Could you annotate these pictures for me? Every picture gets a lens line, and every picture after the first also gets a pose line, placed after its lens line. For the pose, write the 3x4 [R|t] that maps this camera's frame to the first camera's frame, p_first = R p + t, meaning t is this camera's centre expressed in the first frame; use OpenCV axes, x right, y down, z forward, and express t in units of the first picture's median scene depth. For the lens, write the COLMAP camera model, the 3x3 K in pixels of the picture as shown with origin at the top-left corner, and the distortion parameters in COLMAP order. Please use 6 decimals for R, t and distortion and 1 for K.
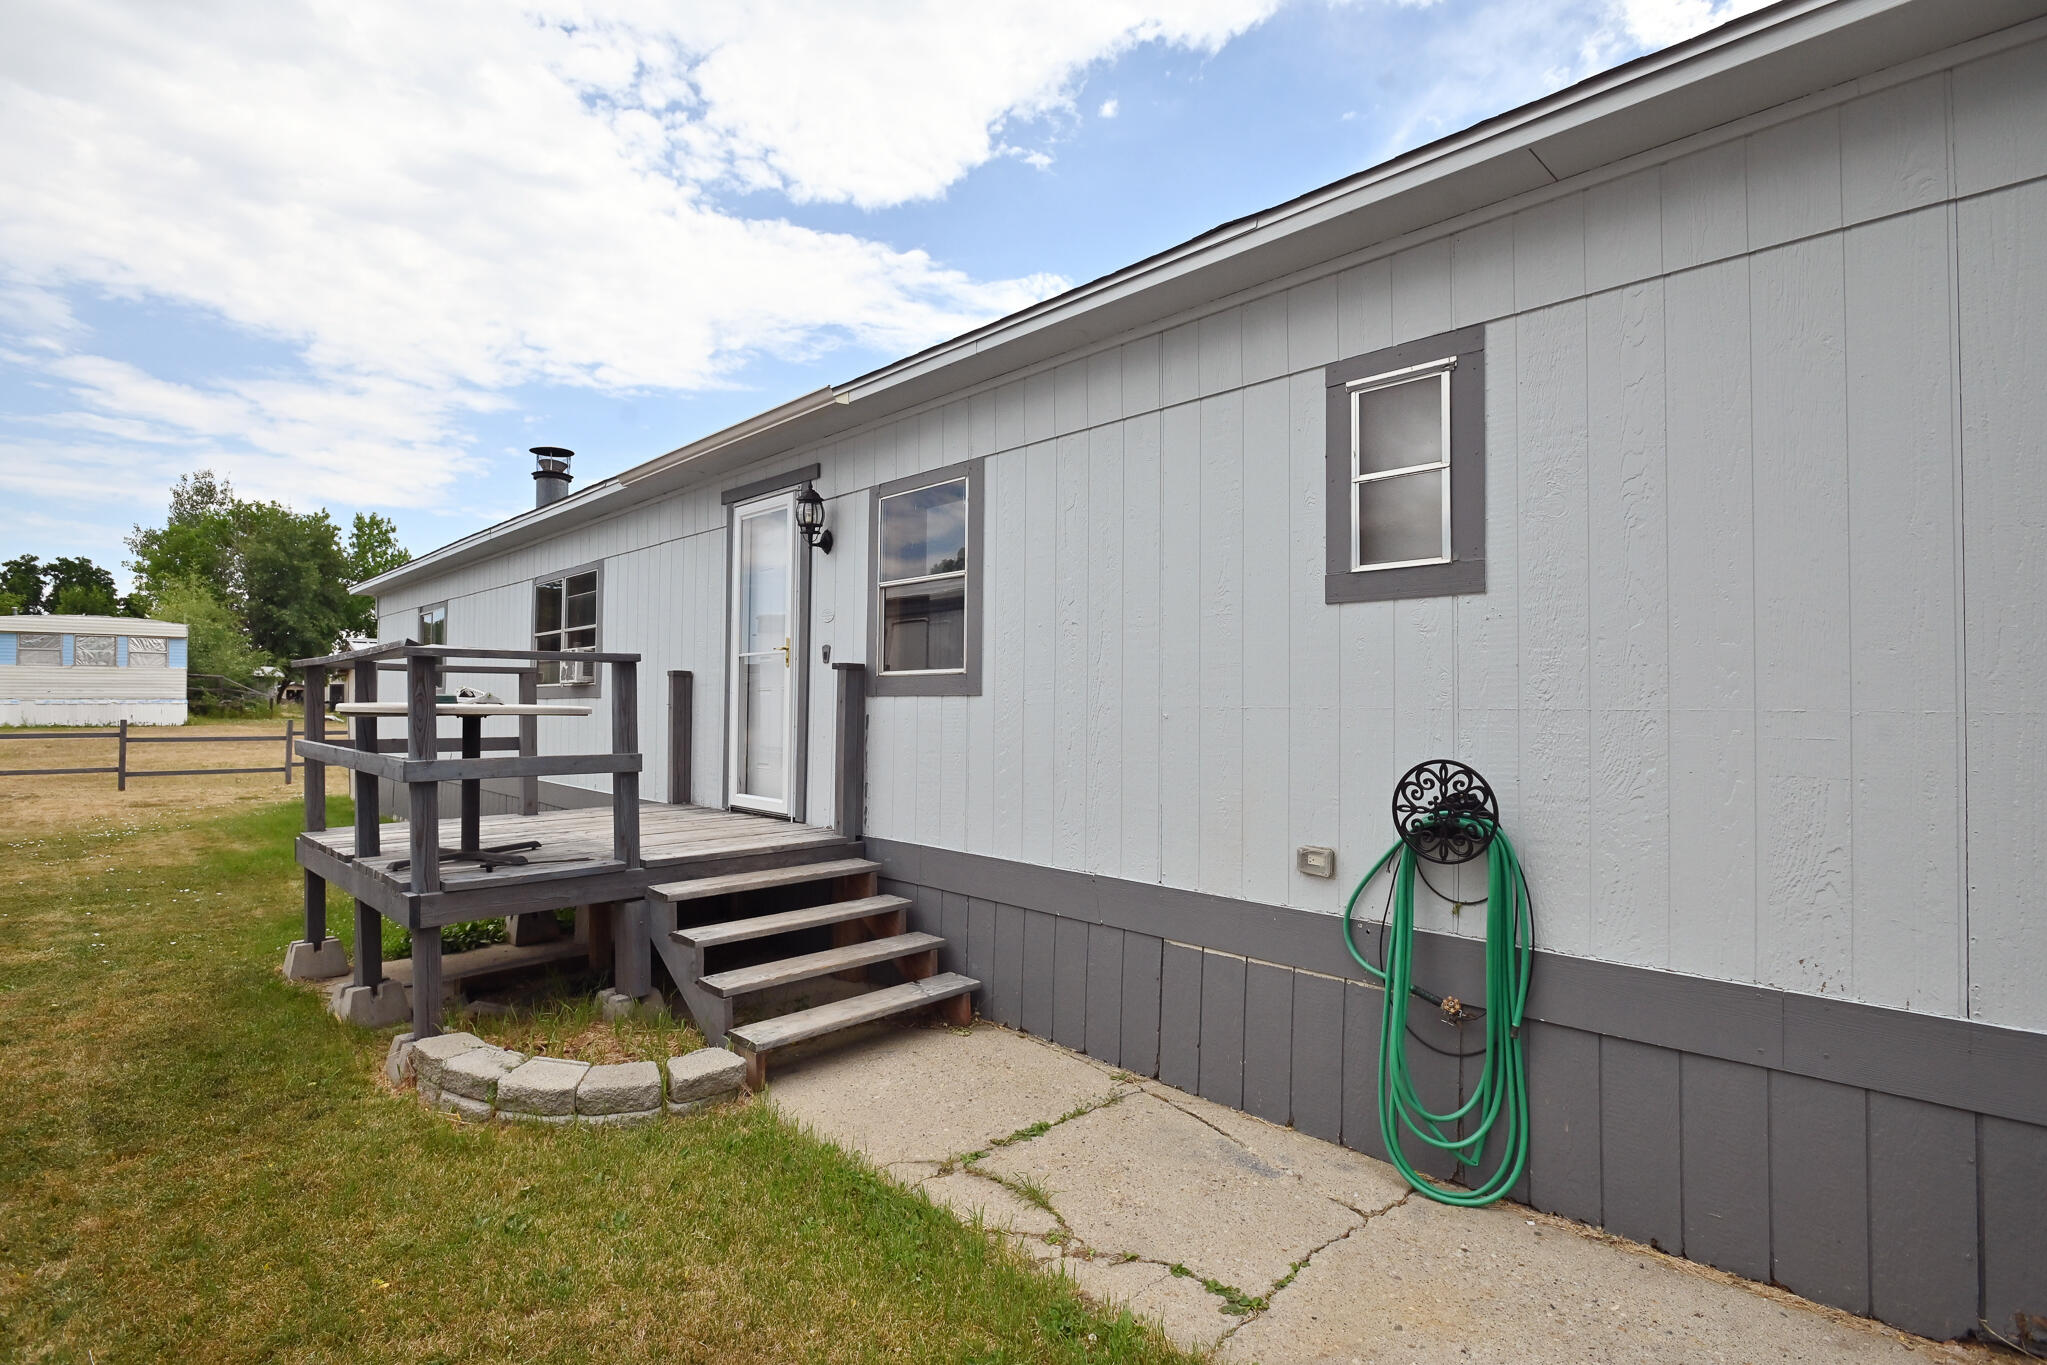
lens RADIAL K [[980.4, 0, 1024.4], [0, 980.4, 686.4], [0, 0, 1]] dist [-0.011308, 0.001114]
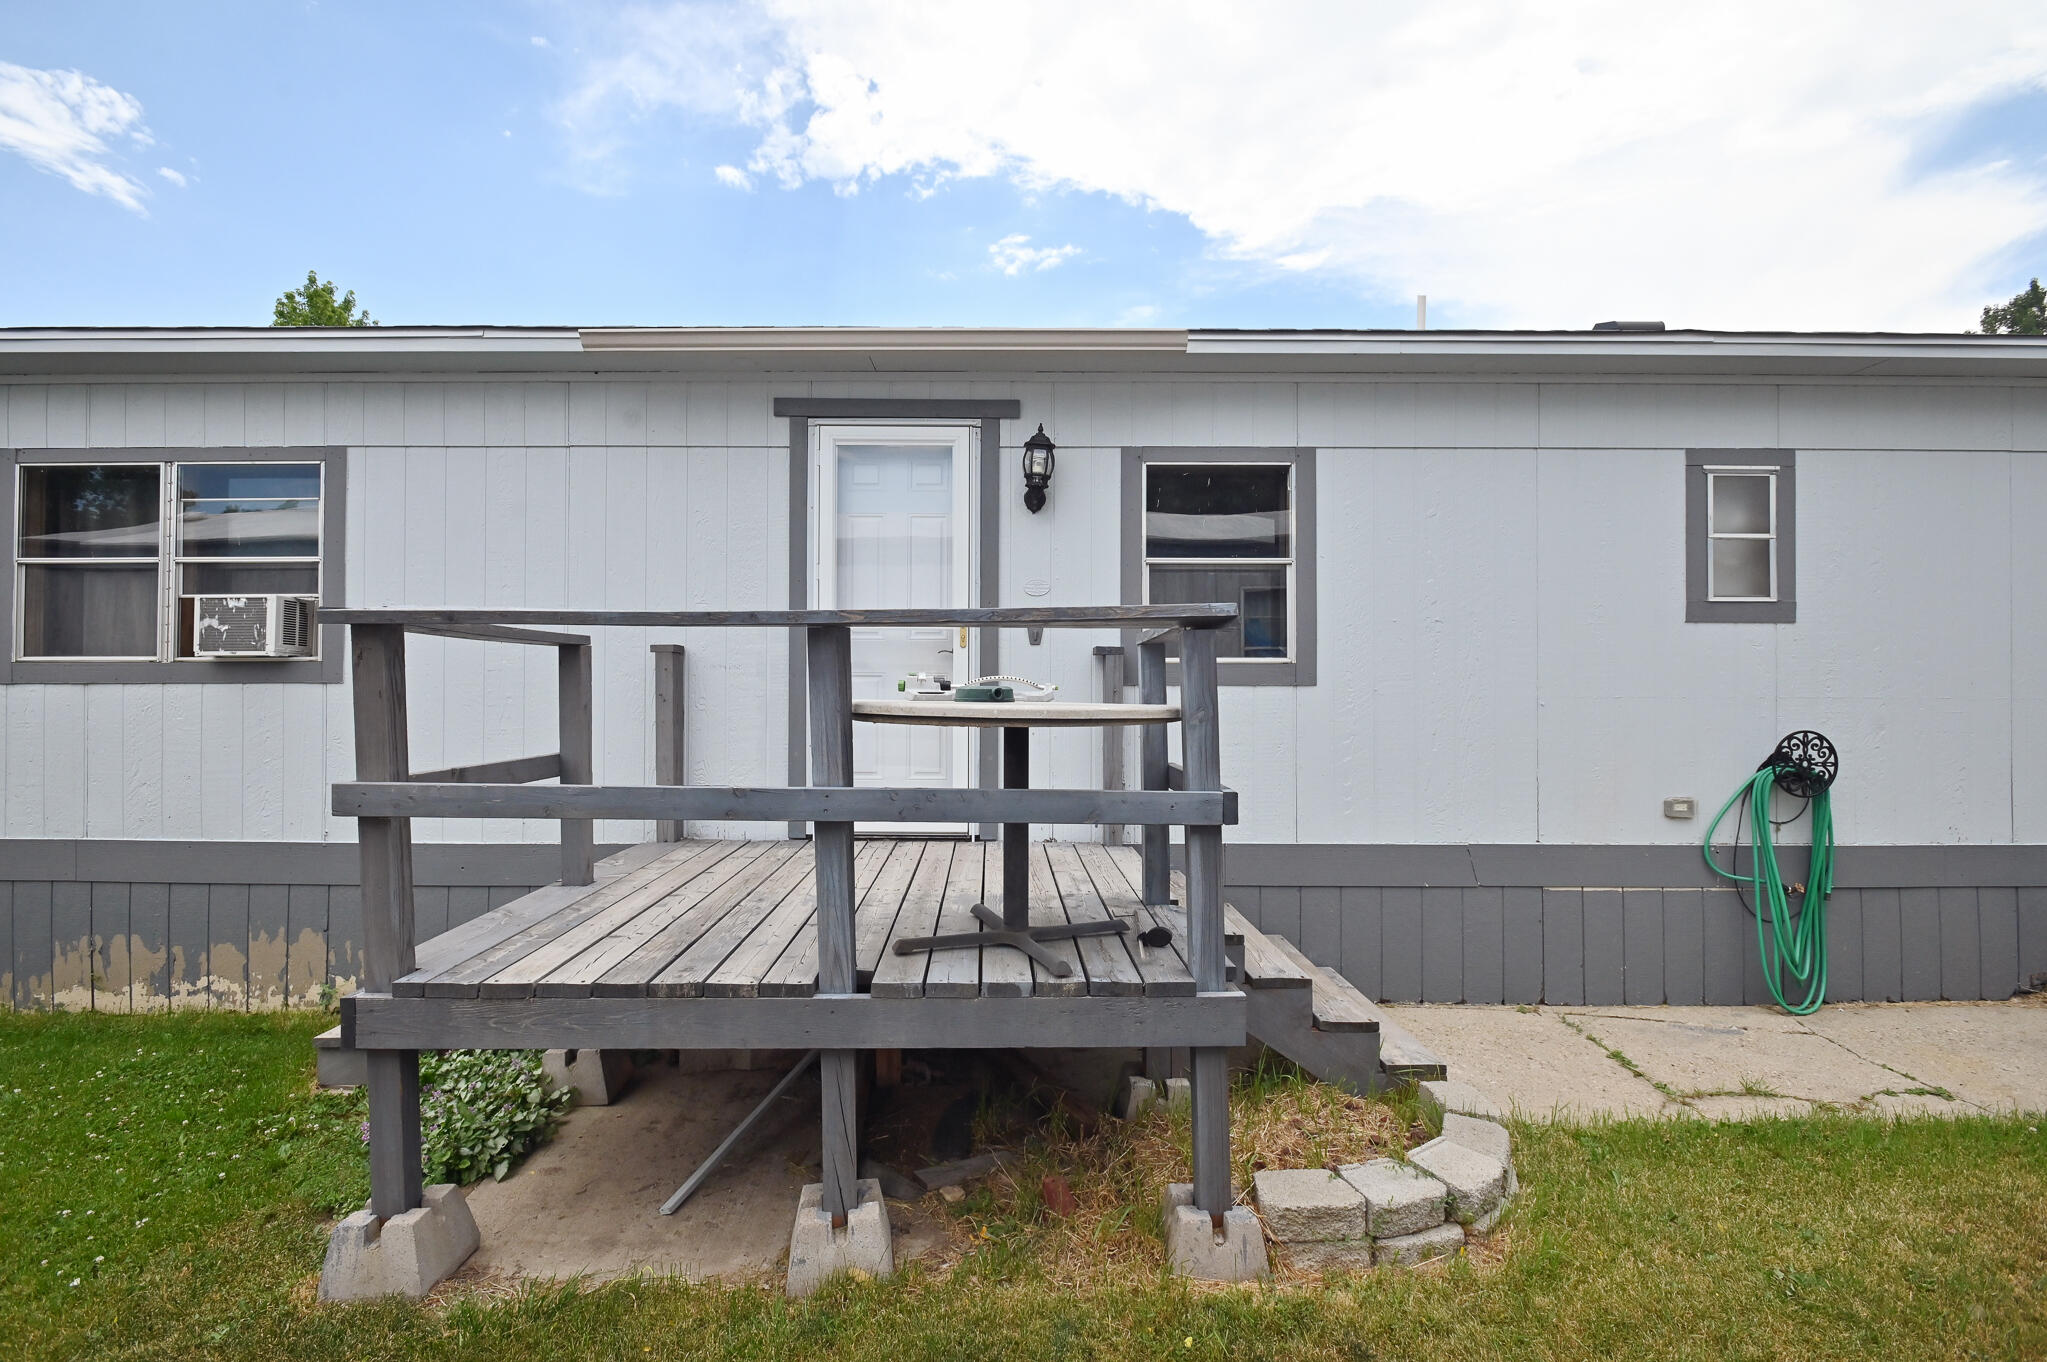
lens RADIAL K [[980.4, 0, 1022.2], [0, 980.4, 679.8], [0, 0, 1]] dist [-0.011308, 0.001114]
pose [[0.695717, -0.000805, 0.718316, -1.367366], [-0.012907, 0.999824, 0.013621, -0.009242], [-0.718200, -0.018748, 0.695584, 0.728263]]
